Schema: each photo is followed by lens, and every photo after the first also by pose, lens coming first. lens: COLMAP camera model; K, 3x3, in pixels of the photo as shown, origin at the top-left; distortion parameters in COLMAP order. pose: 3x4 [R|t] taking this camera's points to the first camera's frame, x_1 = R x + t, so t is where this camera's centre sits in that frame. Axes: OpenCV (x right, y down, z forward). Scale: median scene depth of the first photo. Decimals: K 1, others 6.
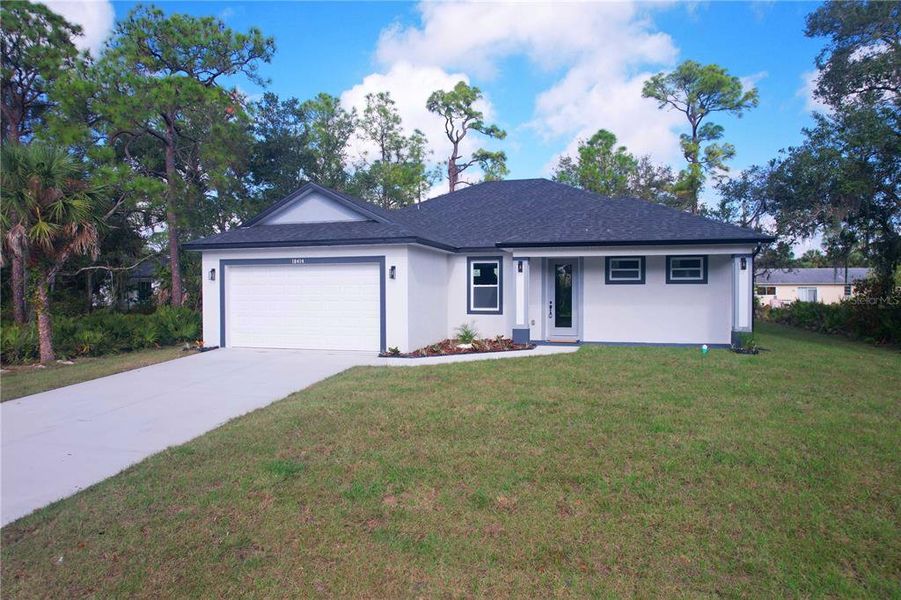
lens RADIAL K [[587.8, 0, 451.2], [0, 587.8, 302.6], [0, 0, 1]] dist [-0.078215, 0.080019]
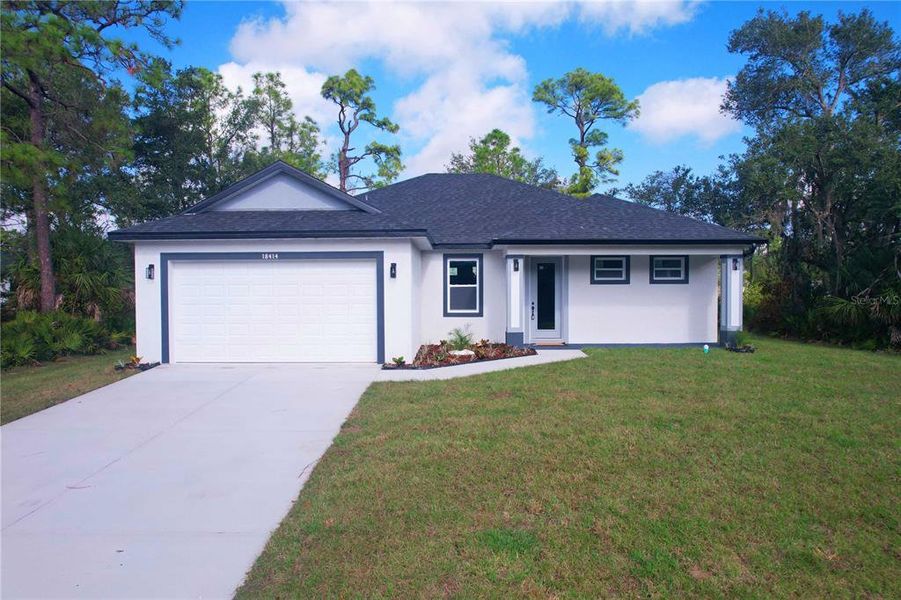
lens RADIAL K [[587.8, 0, 451.2], [0, 587.8, 302.6], [0, 0, 1]] dist [-0.078215, 0.080019]
pose [[0.965568, -0.007994, 0.260029, -0.198229], [0.007543, 0.999968, 0.002733, -0.004978], [-0.260042, -0.000677, 0.965597, 0.118395]]
